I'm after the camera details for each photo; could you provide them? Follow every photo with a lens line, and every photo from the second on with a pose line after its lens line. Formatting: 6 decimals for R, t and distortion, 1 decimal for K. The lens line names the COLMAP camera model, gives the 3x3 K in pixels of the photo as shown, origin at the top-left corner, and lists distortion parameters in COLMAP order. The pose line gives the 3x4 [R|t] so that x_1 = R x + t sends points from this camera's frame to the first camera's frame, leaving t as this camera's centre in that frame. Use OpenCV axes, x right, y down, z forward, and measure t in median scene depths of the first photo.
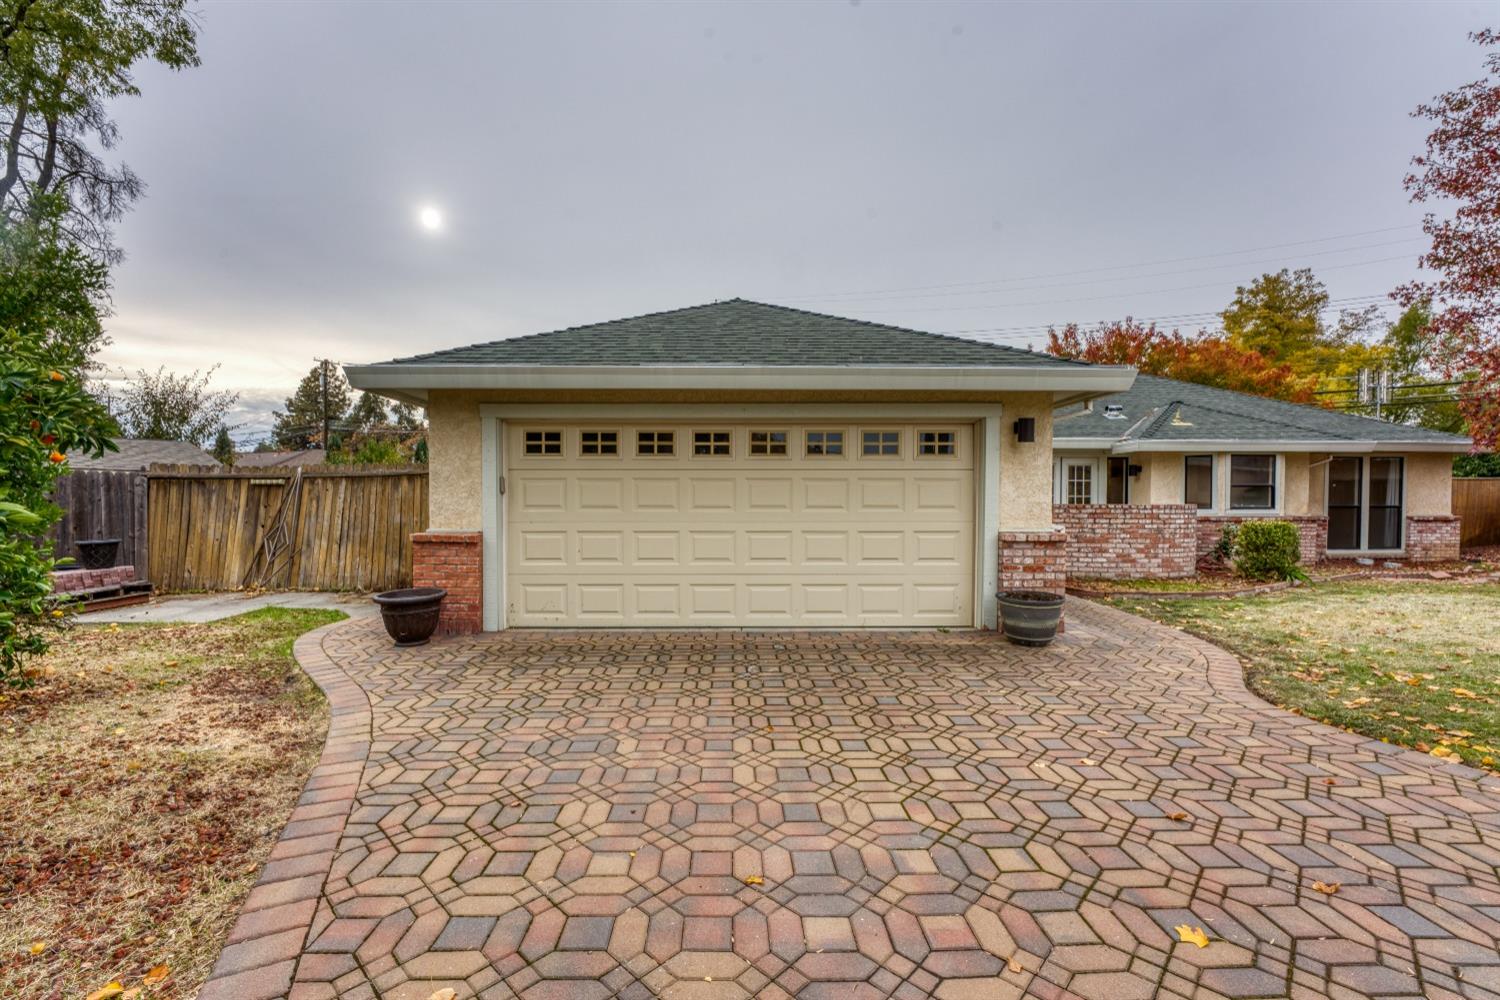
lens RADIAL K [[601.2, 0, 730.1], [0, 601.2, 506.2], [0, 0, 1]] dist [-0.025162, 0.001167]
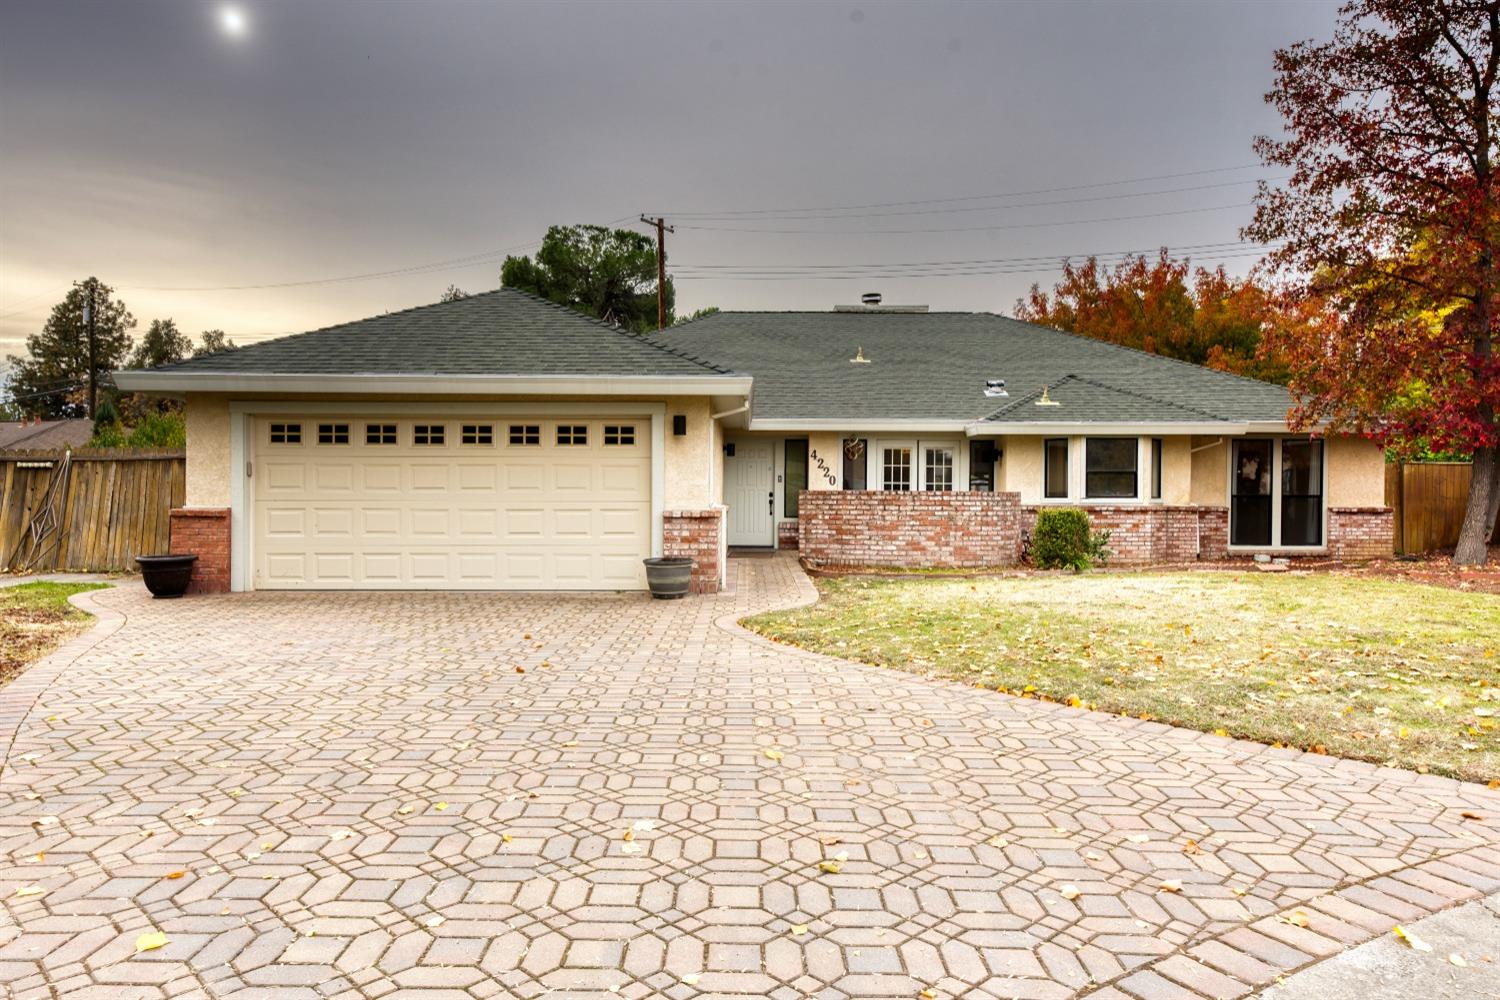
lens RADIAL K [[941.1, 0, 725.8], [0, 941.1, 495.9], [0, 0, 1]] dist [0.028930, -0.000876]
pose [[0.999947, 0.003179, -0.009768, 0.329575], [-0.003263, 0.999958, -0.008575, 0.017454], [0.009740, 0.008606, 0.999916, -0.492587]]
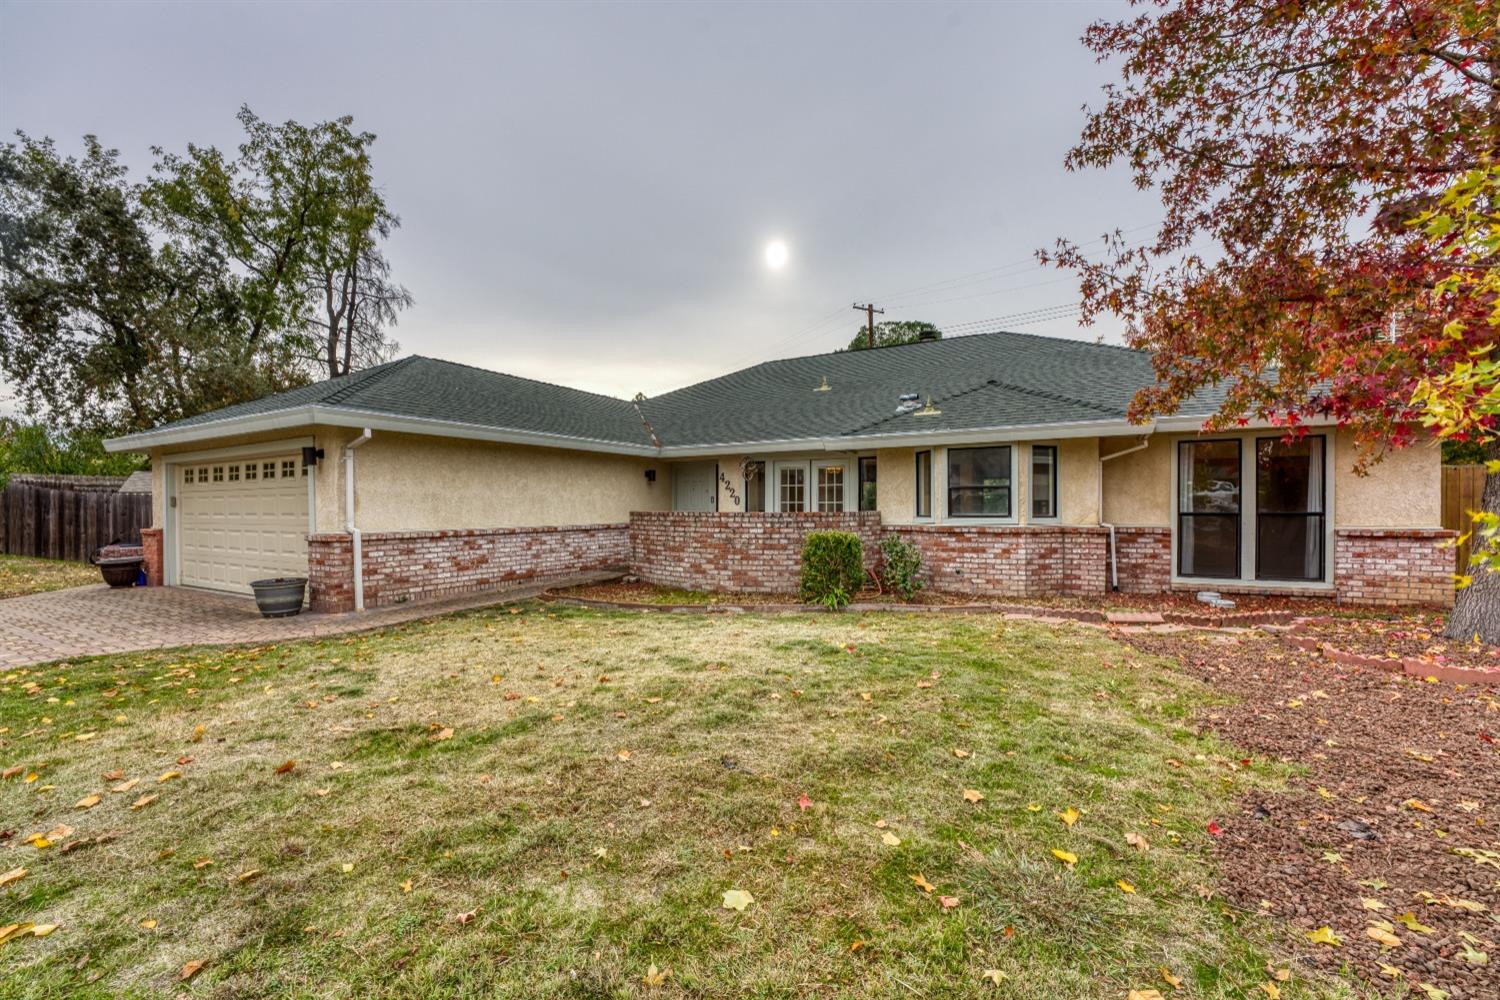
lens RADIAL K [[601.2, 0, 738.4], [0, 601.2, 509.7], [0, 0, 1]] dist [-0.025162, 0.001167]
pose [[0.874476, -0.003014, -0.485059, 1.062011], [0.001120, 0.999991, -0.004195, -0.002248], [0.485067, 0.003126, 0.874472, 0.171287]]
